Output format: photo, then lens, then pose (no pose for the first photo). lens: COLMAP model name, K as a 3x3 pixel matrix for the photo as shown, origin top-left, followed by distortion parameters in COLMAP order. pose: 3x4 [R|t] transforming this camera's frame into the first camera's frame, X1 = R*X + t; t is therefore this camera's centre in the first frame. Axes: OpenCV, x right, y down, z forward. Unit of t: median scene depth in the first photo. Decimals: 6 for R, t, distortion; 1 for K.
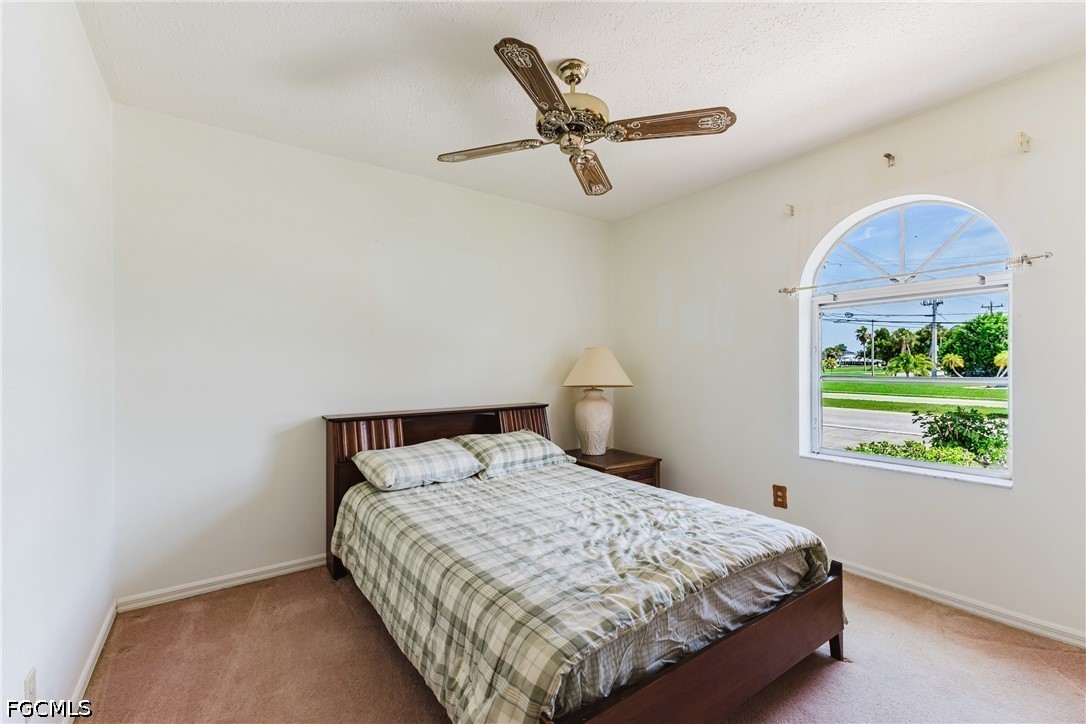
lens RADIAL K [[465.0, 0, 543.0], [0, 465.0, 362.0], [0, 0, 1]] dist [-0.001227, -0.000543]
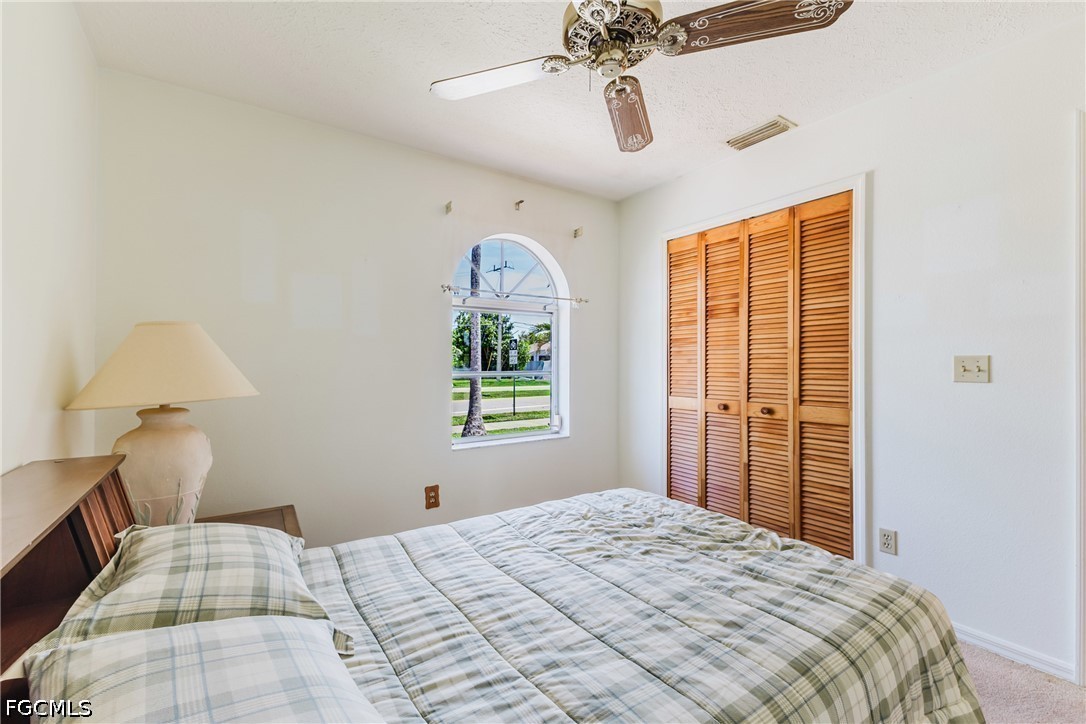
lens RADIAL K [[465.0, 0, 543.0], [0, 465.0, 362.0], [0, 0, 1]] dist [-0.001227, -0.000543]
pose [[0.030041, 0.006254, 0.999529, -0.627359], [-0.006108, 0.999963, -0.006073, 0.014455], [-0.999530, -0.005923, 0.030078, 1.009080]]
